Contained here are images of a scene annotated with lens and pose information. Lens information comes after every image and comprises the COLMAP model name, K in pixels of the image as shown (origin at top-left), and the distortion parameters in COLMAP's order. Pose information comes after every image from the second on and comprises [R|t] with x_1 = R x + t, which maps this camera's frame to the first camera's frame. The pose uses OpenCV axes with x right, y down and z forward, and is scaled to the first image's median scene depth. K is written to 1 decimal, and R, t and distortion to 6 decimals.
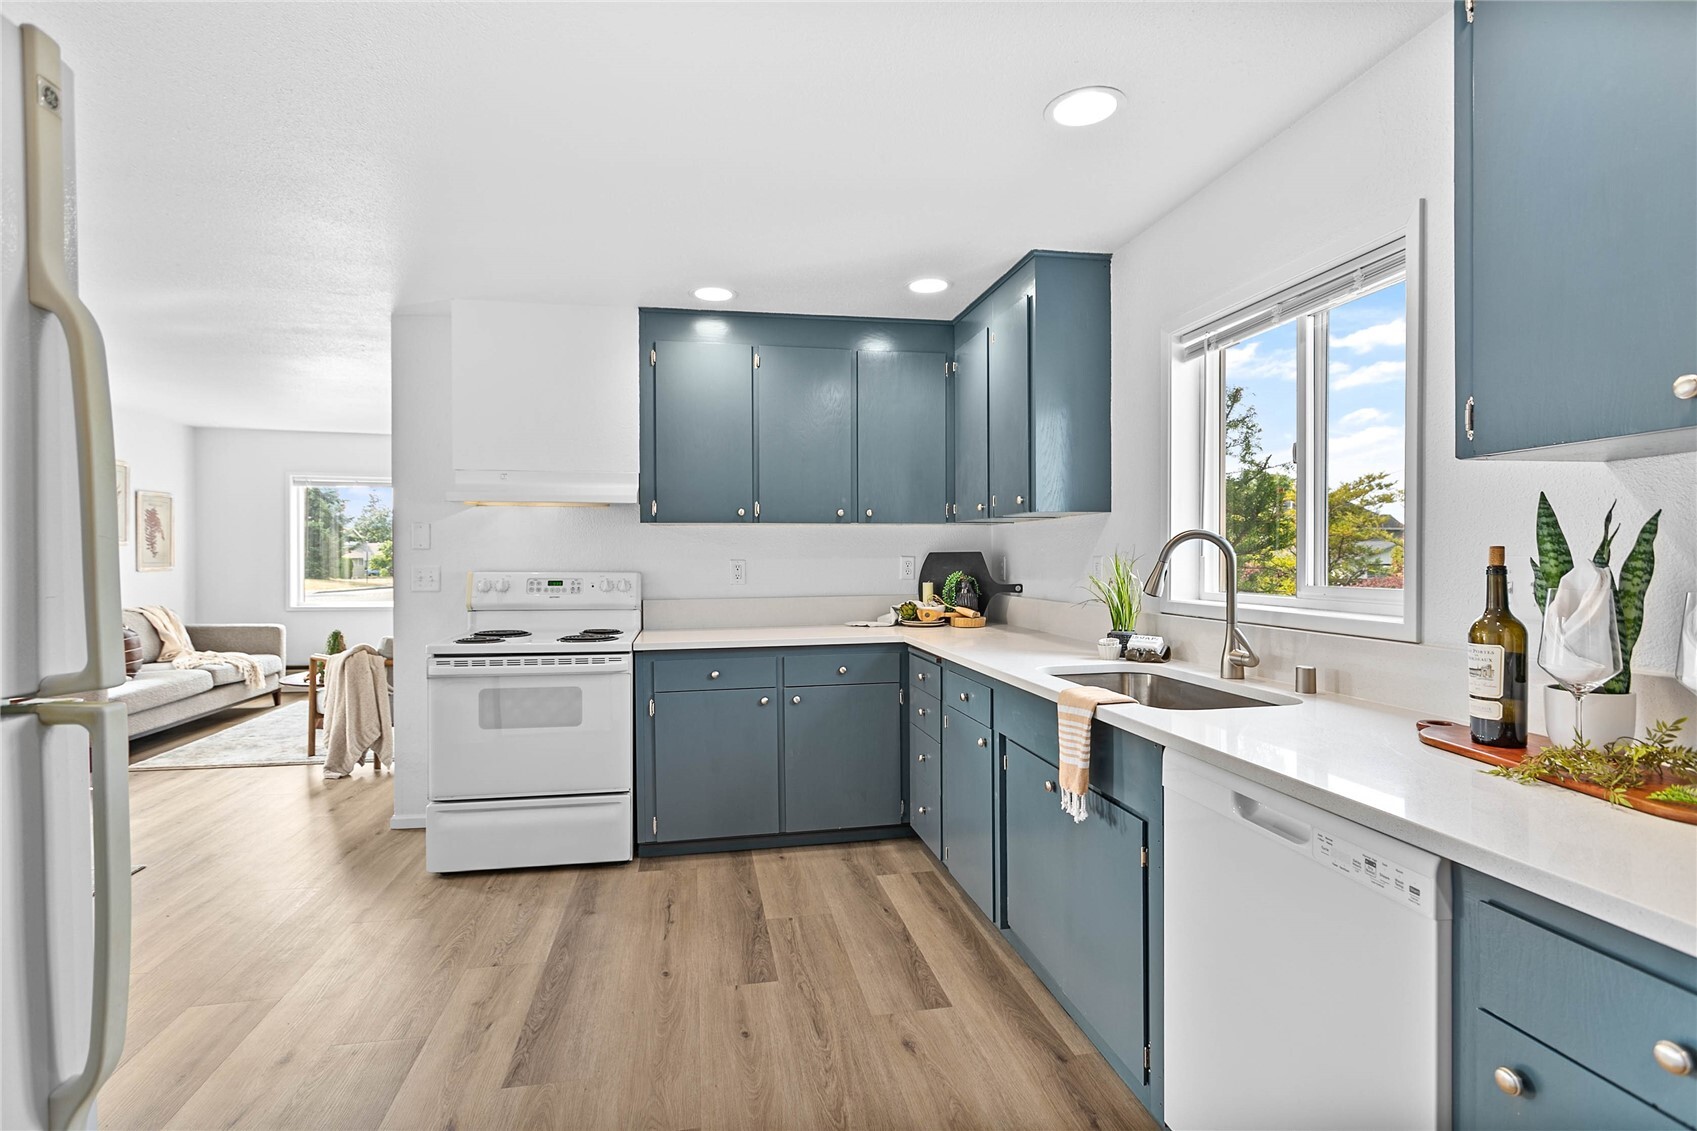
lens RADIAL K [[796.8, 0, 841.5], [0, 796.8, 567.2], [0, 0, 1]] dist [0.005380, 0.000477]
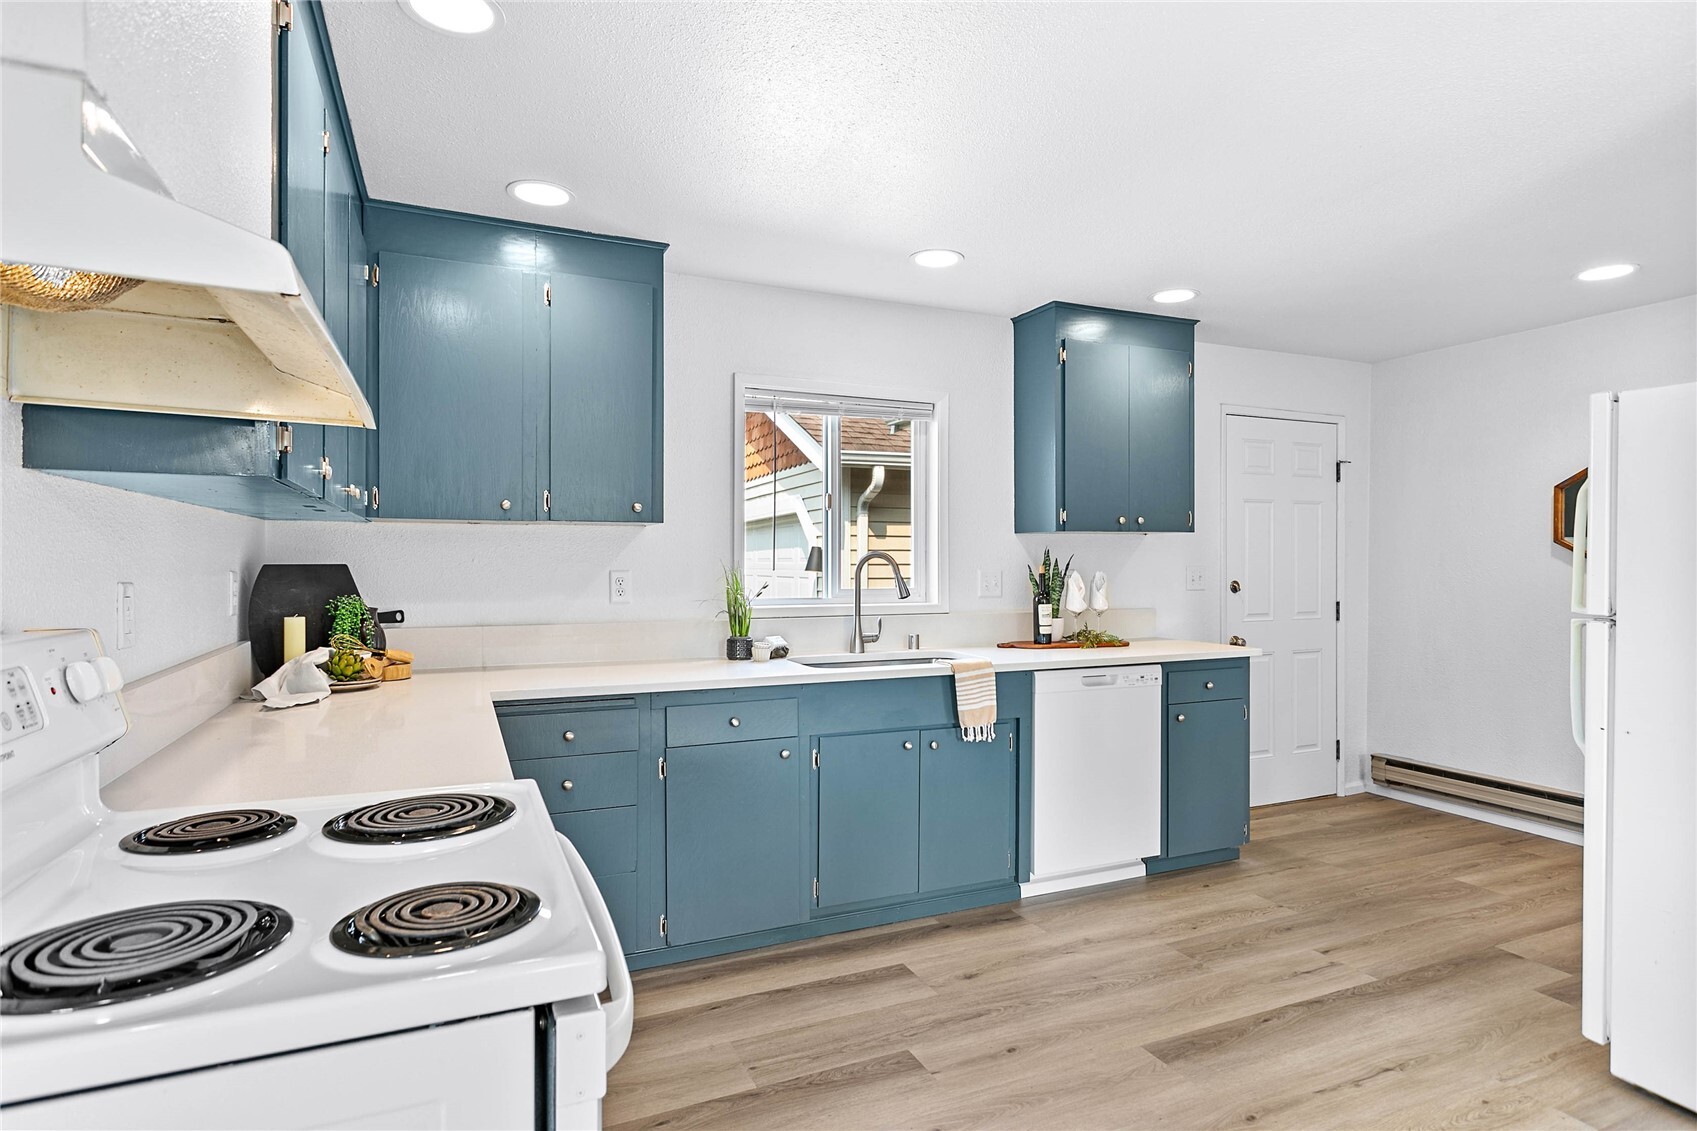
lens RADIAL K [[892.9, 0, 852.2], [0, 892.9, 572.8], [0, 0, 1]] dist [-0.002038, -0.000476]
pose [[-0.230340, -0.004166, 0.973101, -0.957249], [0.014920, 0.999858, 0.007813, -0.019116], [-0.972996, 0.016318, -0.230245, 1.192059]]
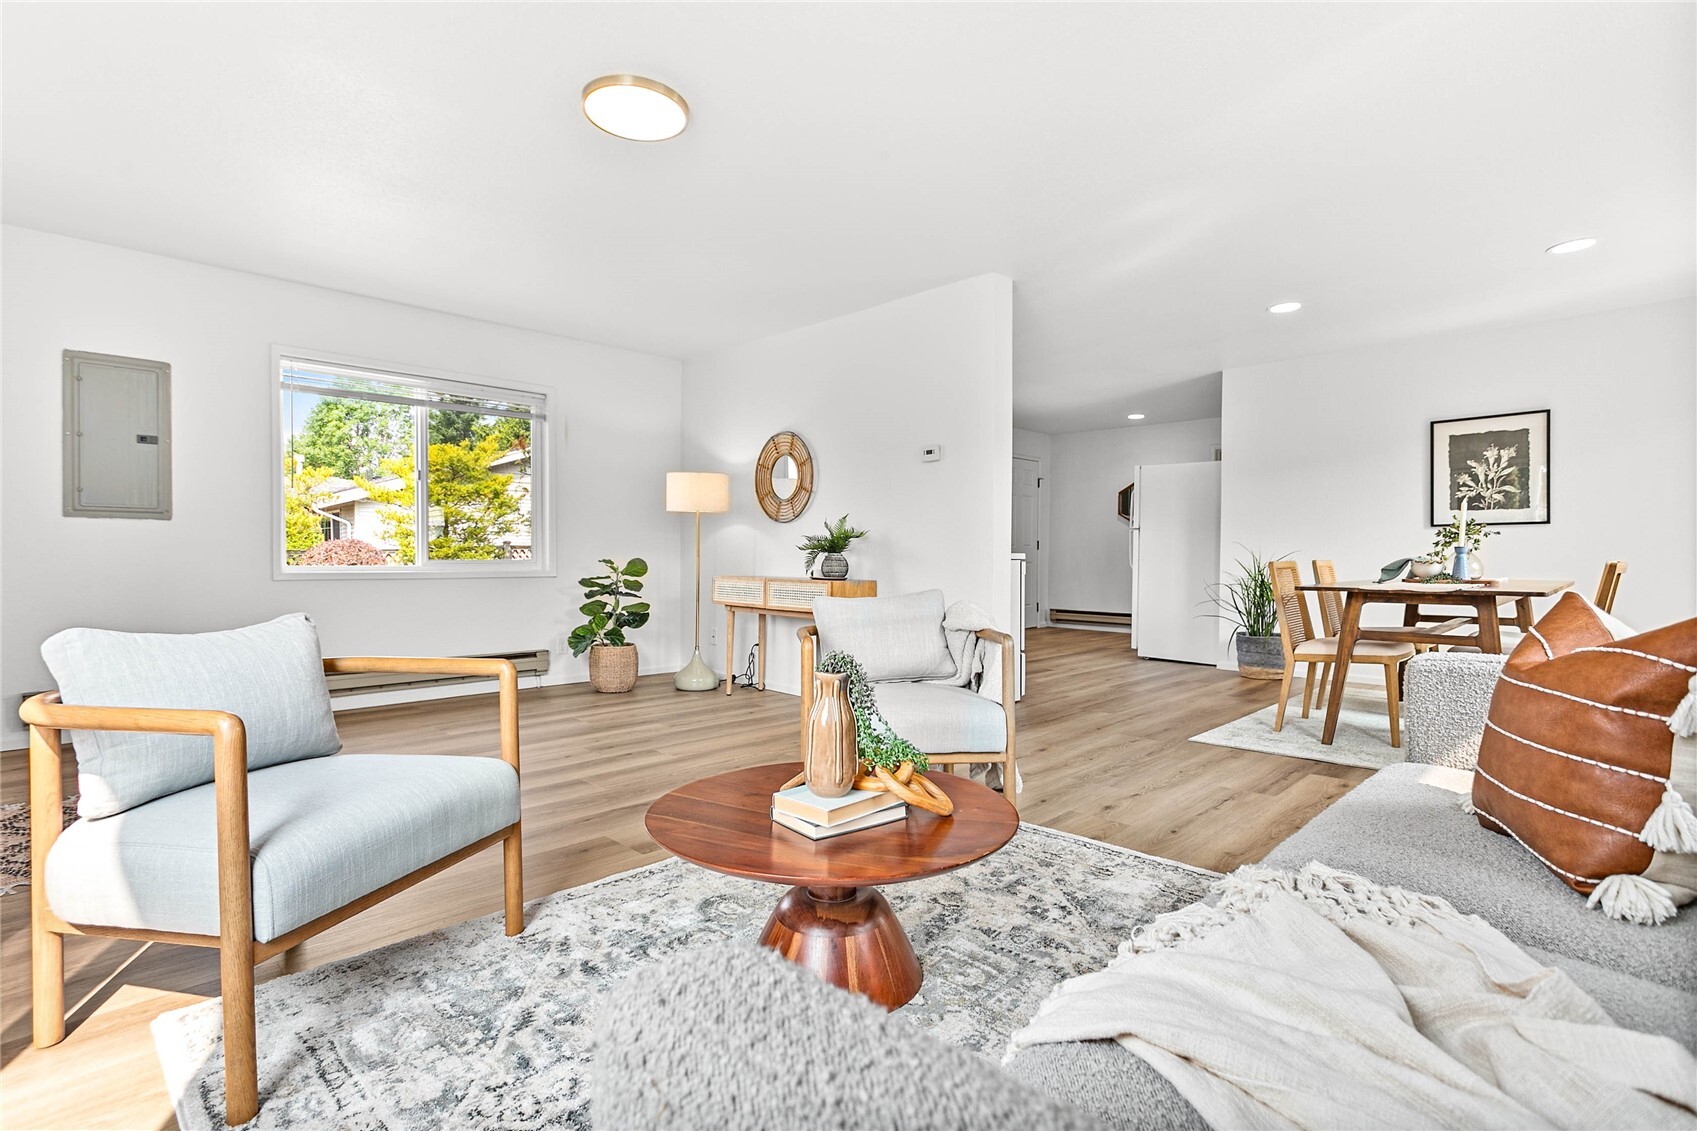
lens RADIAL K [[796.8, 0, 841.5], [0, 796.8, 567.2], [0, 0, 1]] dist [0.005380, 0.000477]
pose [[-0.563646, -0.015895, 0.825864, -1.990890], [0.007531, 0.999674, 0.024380, 0.101118], [-0.825982, 0.019961, -0.563343, 2.727697]]
